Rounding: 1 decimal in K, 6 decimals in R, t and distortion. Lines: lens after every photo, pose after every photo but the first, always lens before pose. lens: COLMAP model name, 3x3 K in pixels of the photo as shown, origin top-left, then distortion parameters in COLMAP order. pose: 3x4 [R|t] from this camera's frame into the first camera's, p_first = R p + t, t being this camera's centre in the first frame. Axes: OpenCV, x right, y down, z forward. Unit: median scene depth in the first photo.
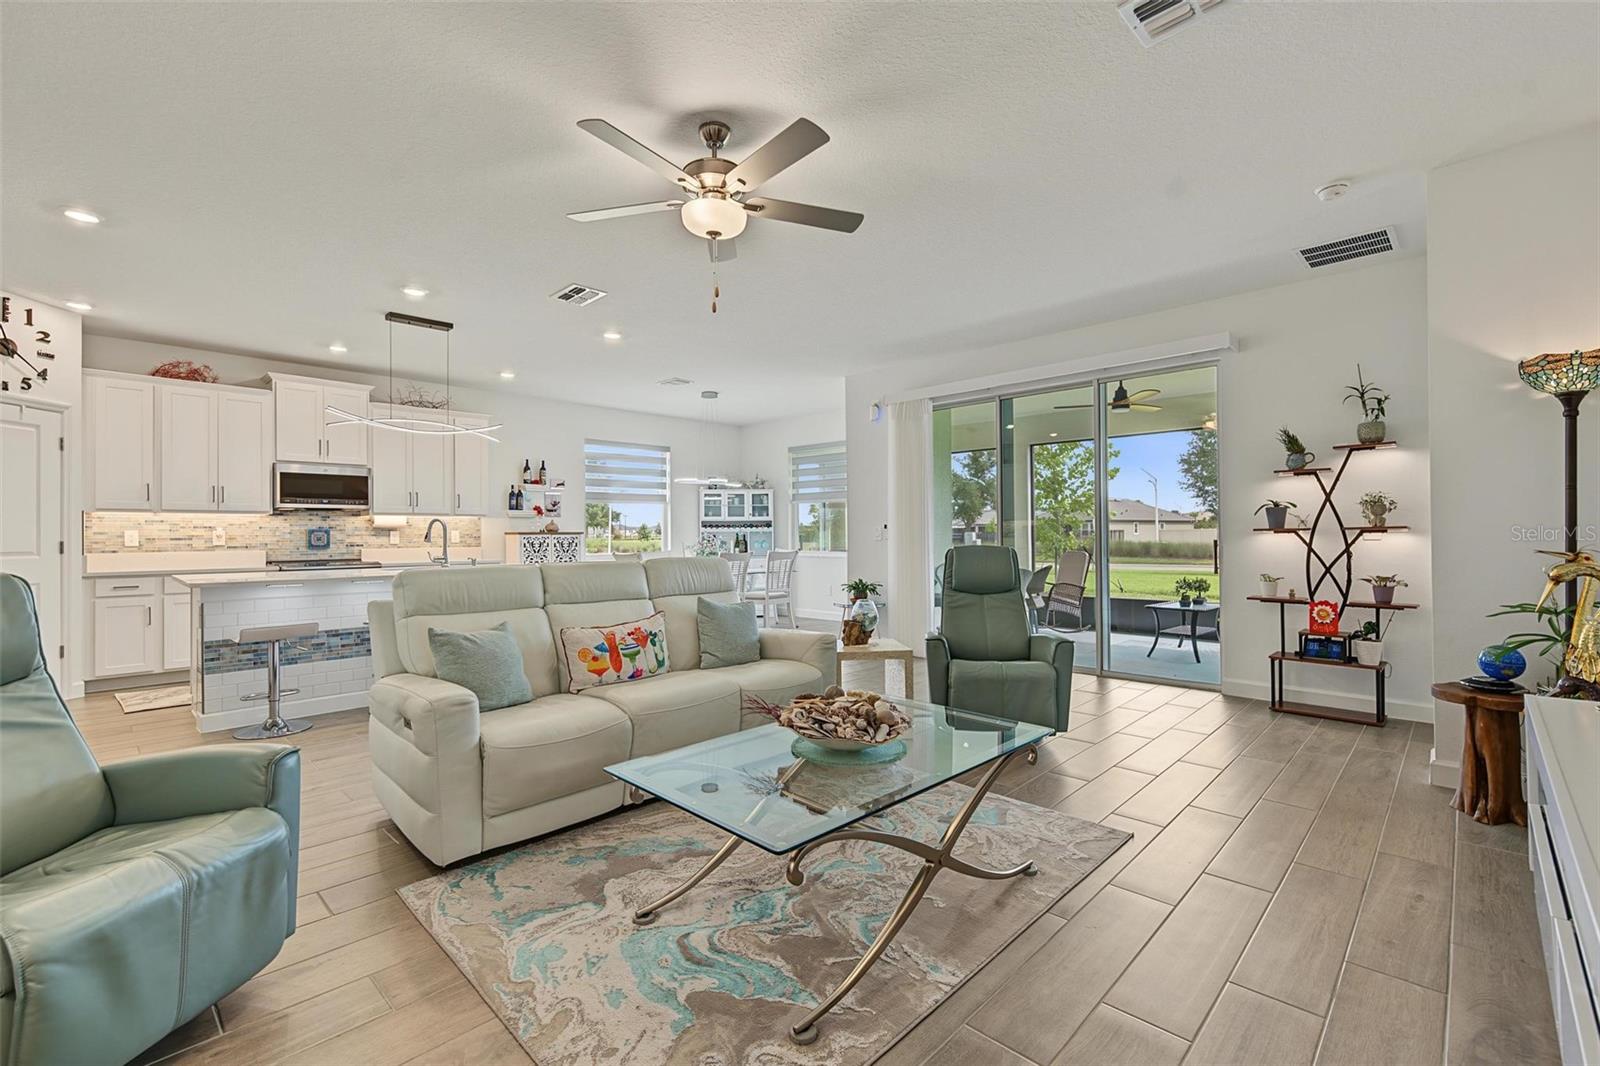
lens RADIAL K [[698.0, 0, 794.2], [0, 698.0, 529.0], [0, 0, 1]] dist [-0.000113, 0.000194]
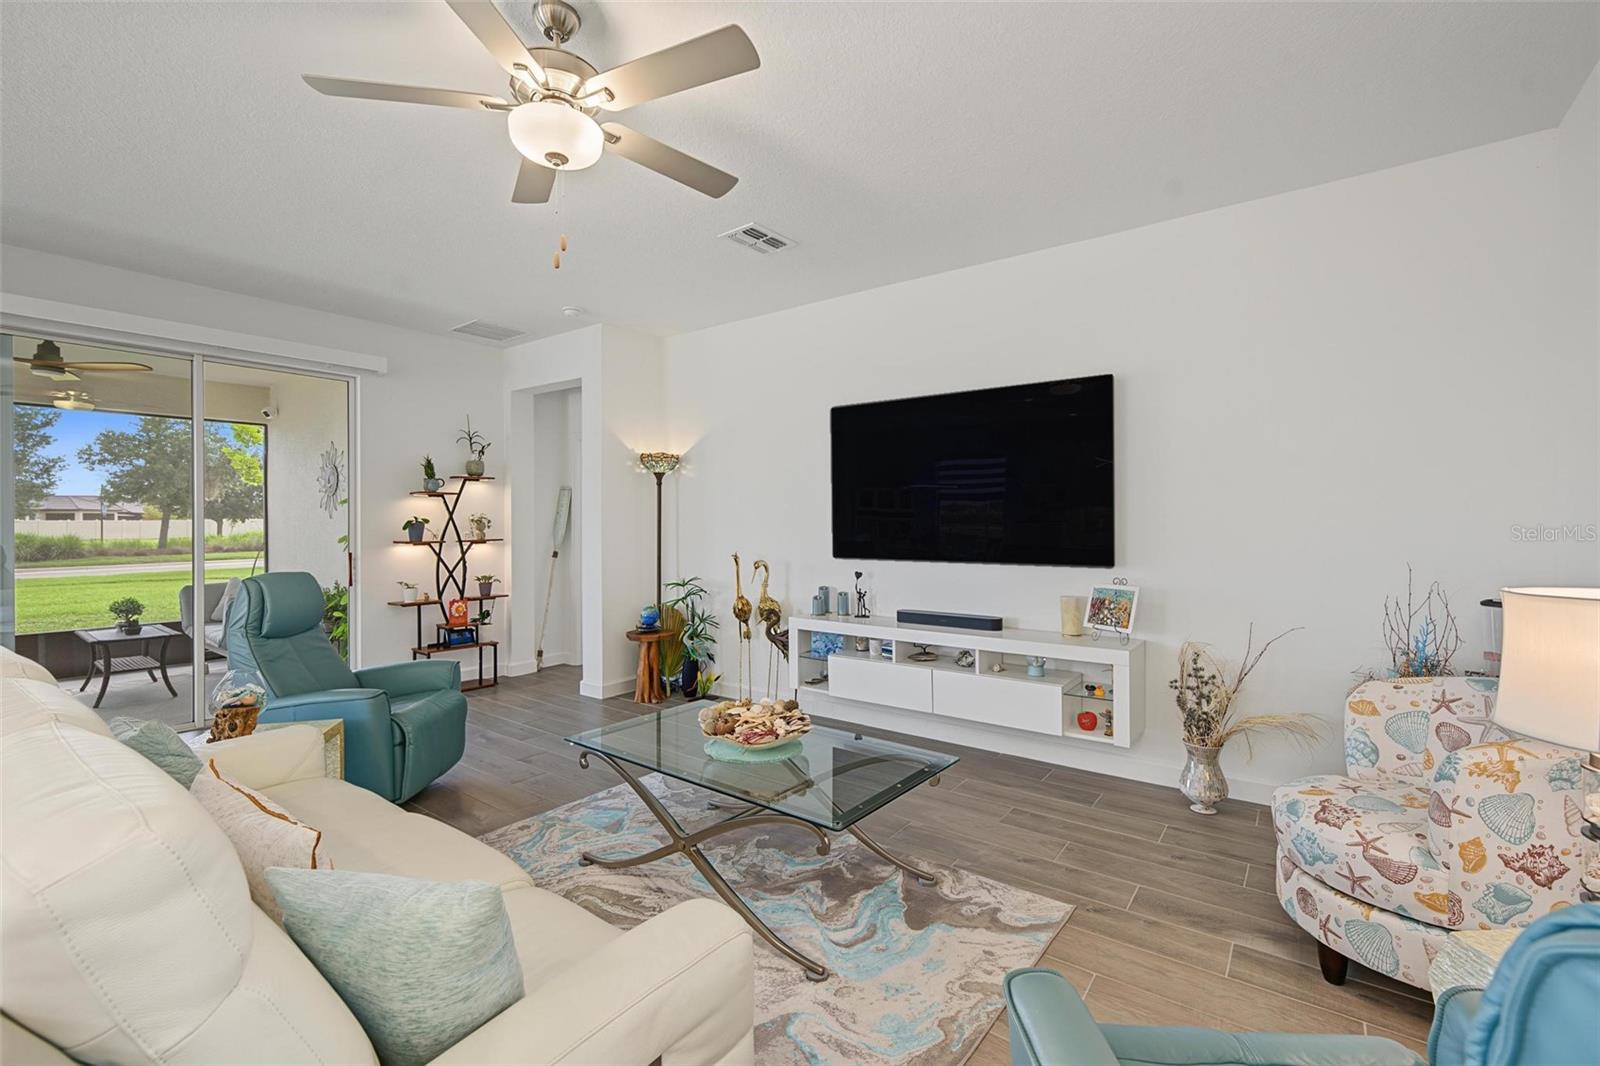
lens RADIAL K [[696.1, 0, 798.2], [0, 696.1, 522.6], [0, 0, 1]] dist [0.000372, -0.000105]
pose [[-0.126524, 0.005772, 0.991947, -0.350535], [-0.005346, 0.999965, -0.006501, -0.018459], [-0.991949, -0.006125, -0.126489, 0.344266]]
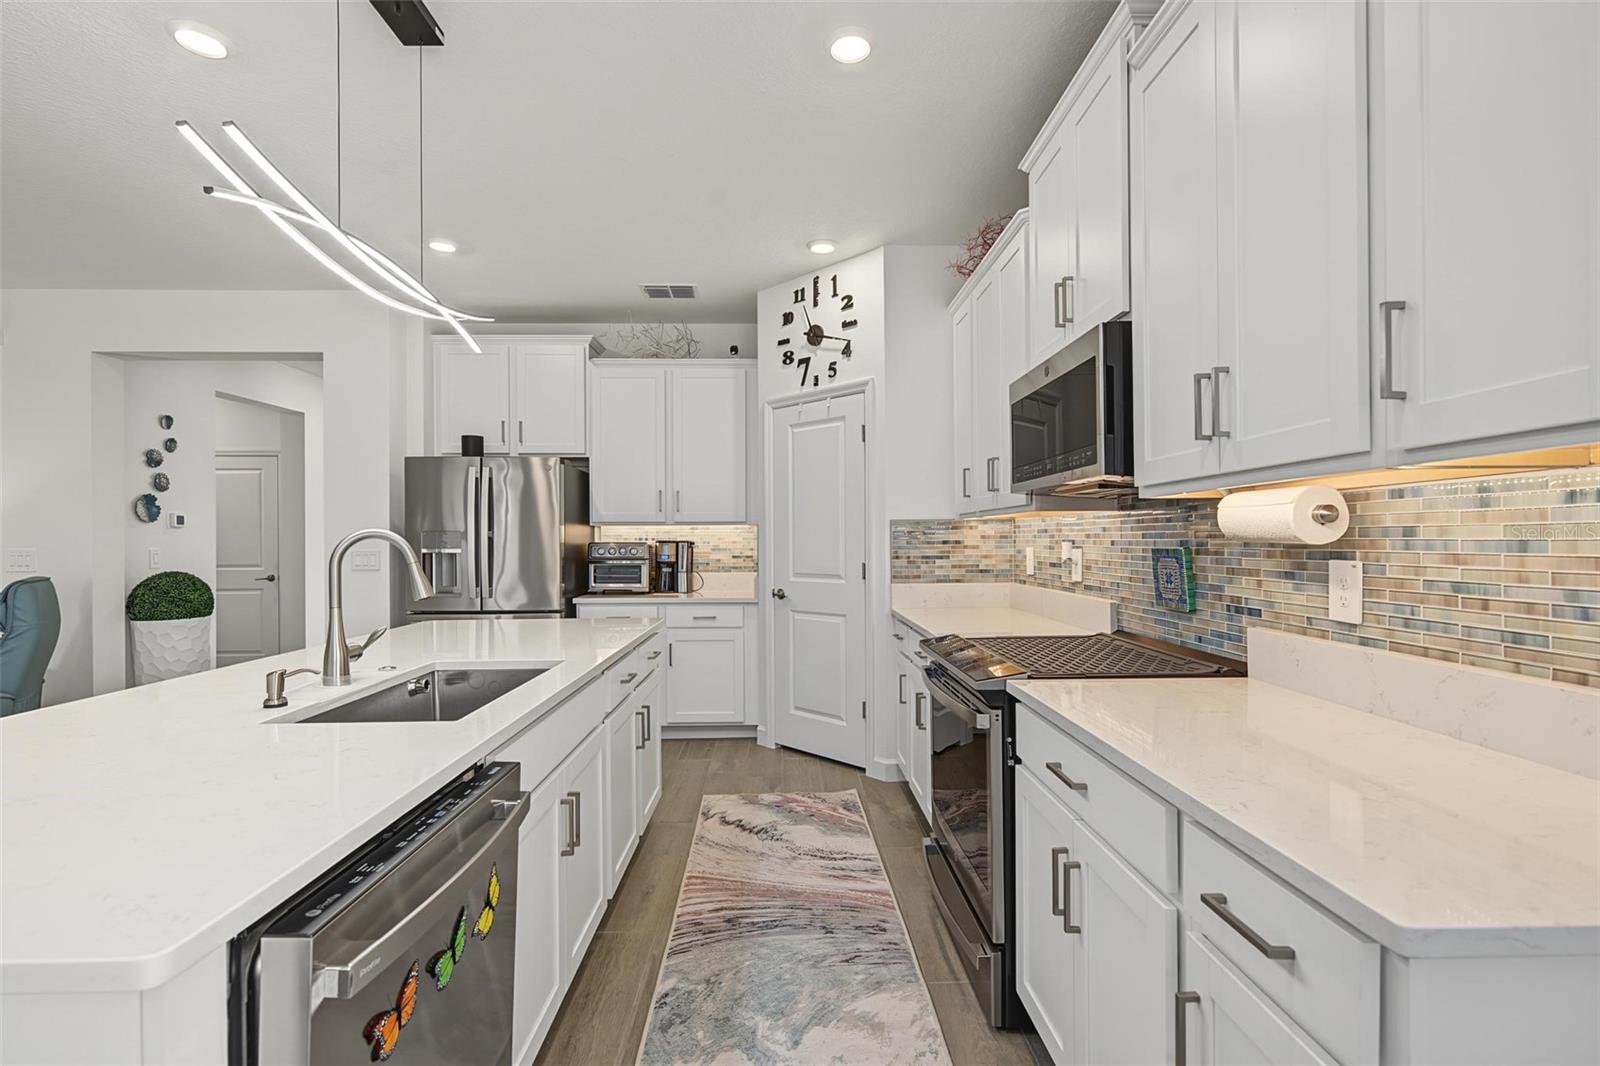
lens RADIAL K [[725.5, 0, 799.0], [0, 725.5, 540.0], [0, 0, 1]] dist [0.001983, 0.000121]
pose [[-0.699723, 0.010049, -0.714344, -0.316655], [0.014843, 0.999890, -0.000473, -0.005613], [0.714260, -0.010934, -0.699795, 1.074129]]
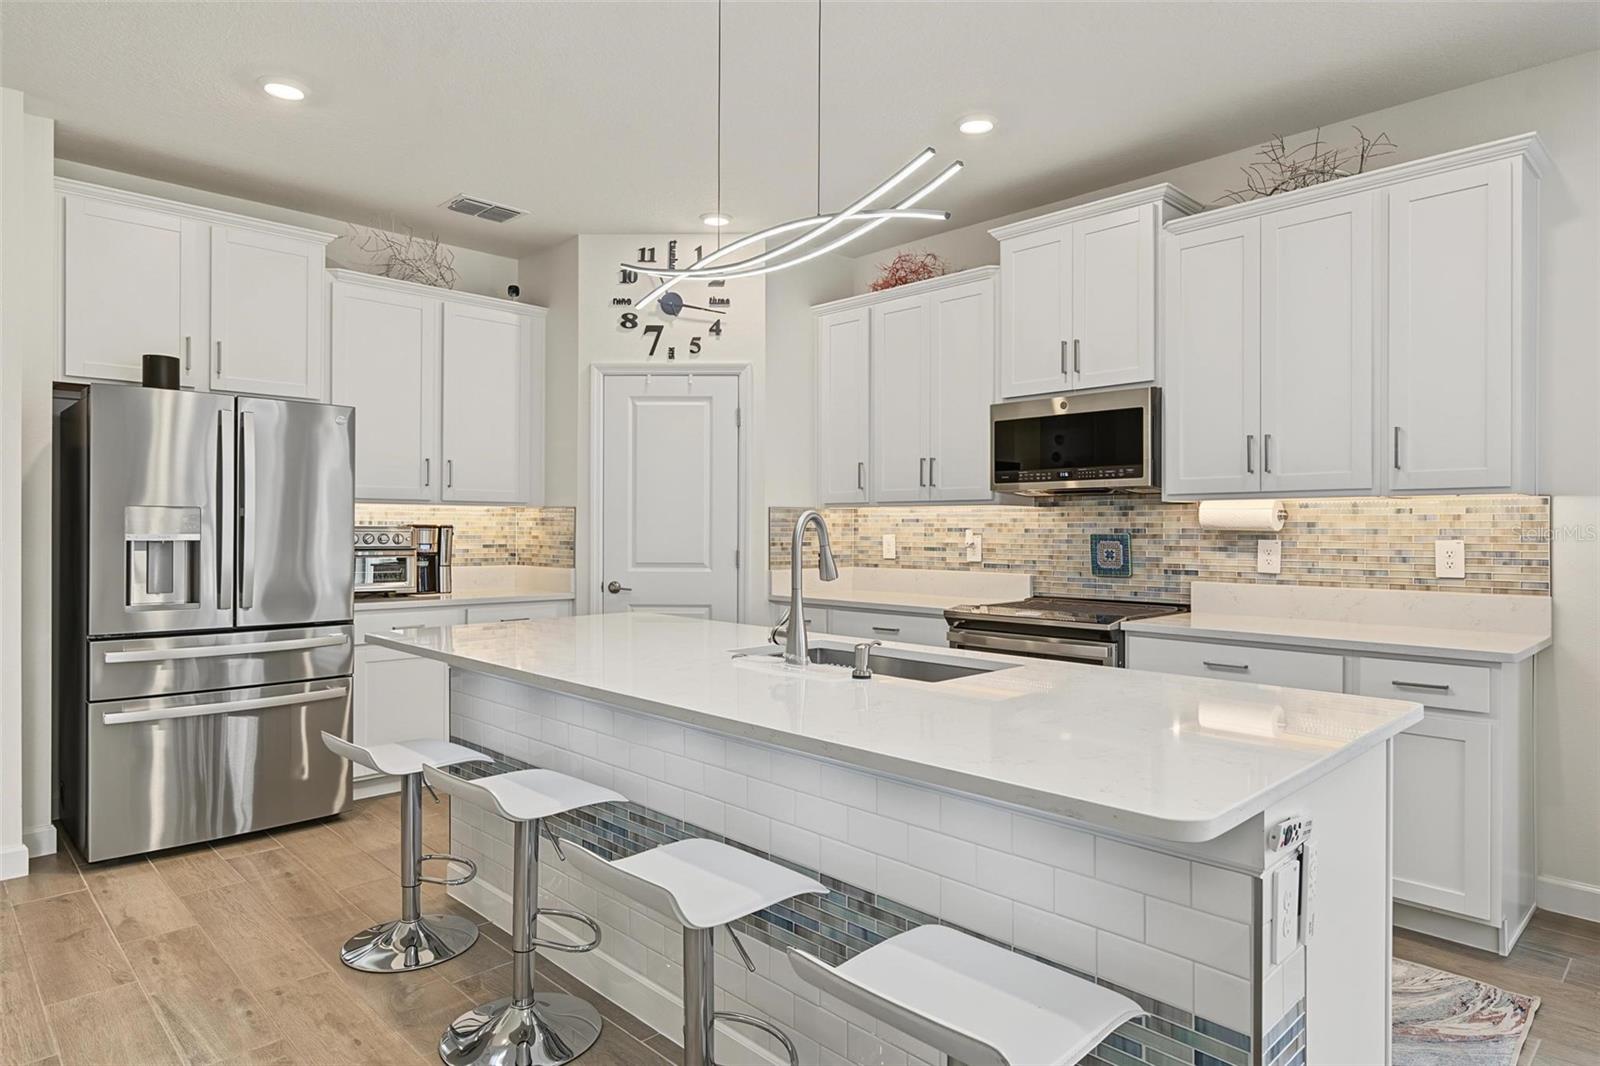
lens RADIAL K [[927.7, 0, 794.7], [0, 927.7, 528.9], [0, 0, 1]] dist [0.003619, 0.000423]
pose [[-0.032674, 0.005501, -0.999451, -0.053624], [0.003736, 0.999979, 0.005382, -0.007056], [0.999459, -0.003558, -0.032693, 0.783326]]
